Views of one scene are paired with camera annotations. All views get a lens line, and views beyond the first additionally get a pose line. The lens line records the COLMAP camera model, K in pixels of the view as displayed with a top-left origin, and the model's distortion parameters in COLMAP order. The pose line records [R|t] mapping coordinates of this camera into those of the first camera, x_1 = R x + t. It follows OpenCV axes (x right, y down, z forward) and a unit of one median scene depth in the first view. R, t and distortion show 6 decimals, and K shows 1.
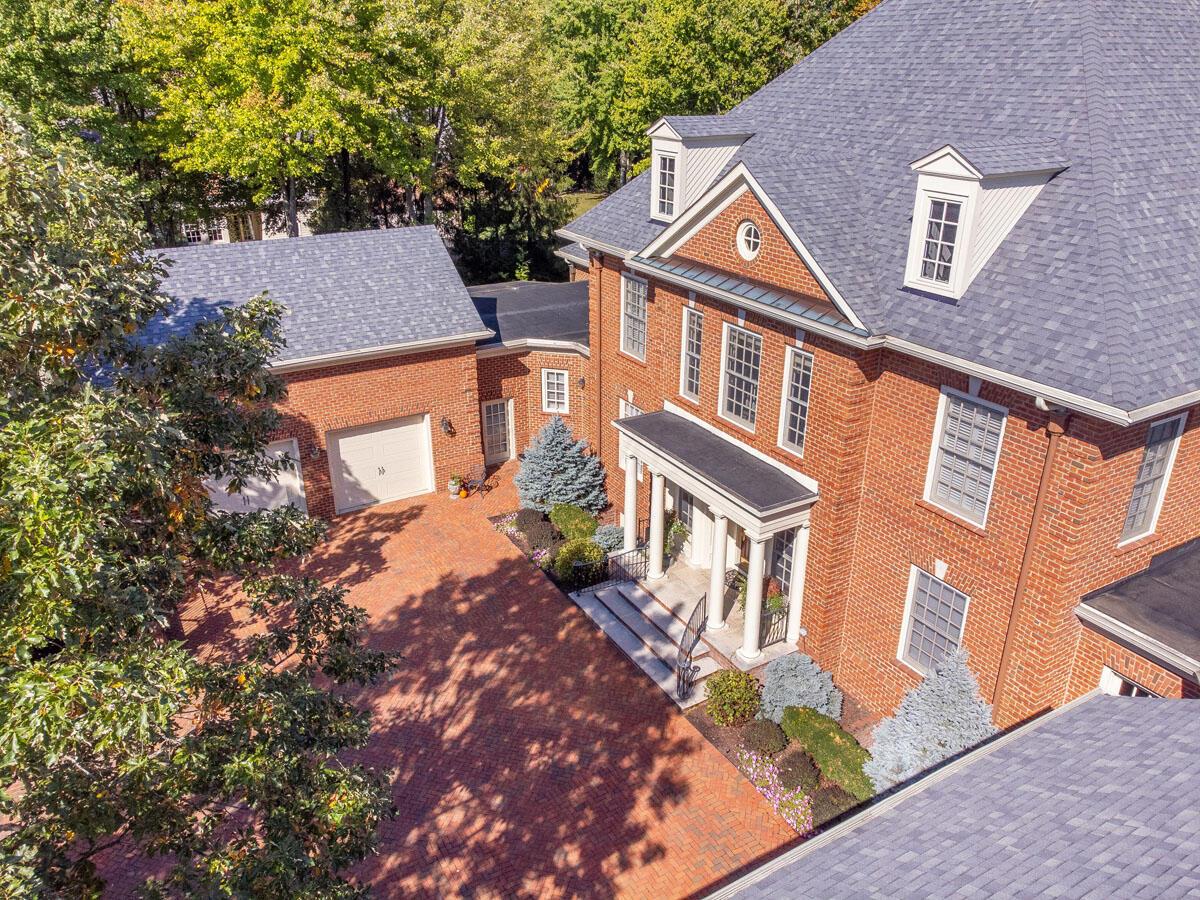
lens RADIAL K [[901.1, 0, 600.0], [0, 901.1, 450.0], [0, 0, 1]] dist [0.045708, -0.006695]
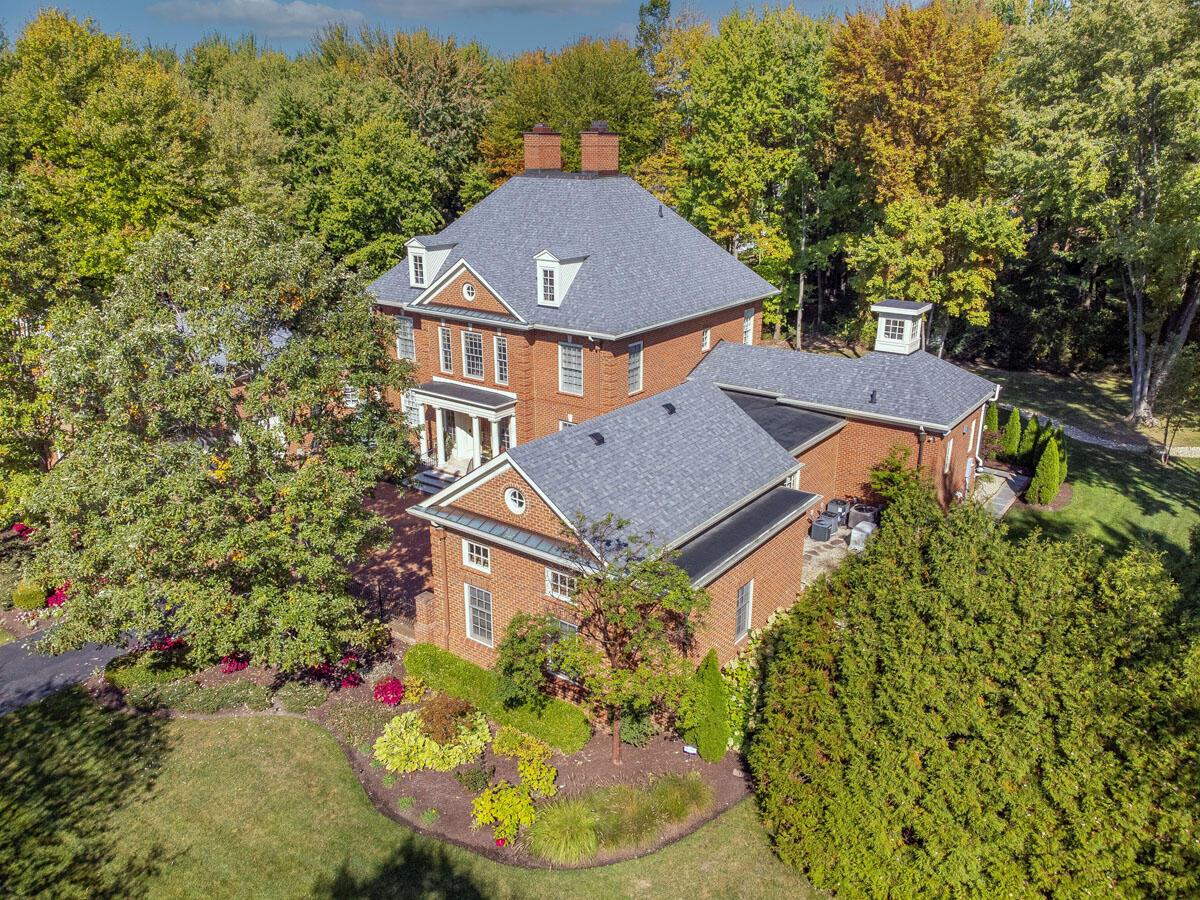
lens RADIAL K [[901.1, 0, 600.0], [0, 901.1, 450.0], [0, 0, 1]] dist [0.045708, -0.006695]
pose [[0.923562, -0.126250, 0.362069, -0.386524], [0.156098, 0.986249, -0.054276, 0.318594], [-0.350238, 0.106645, 0.930570, -1.121749]]
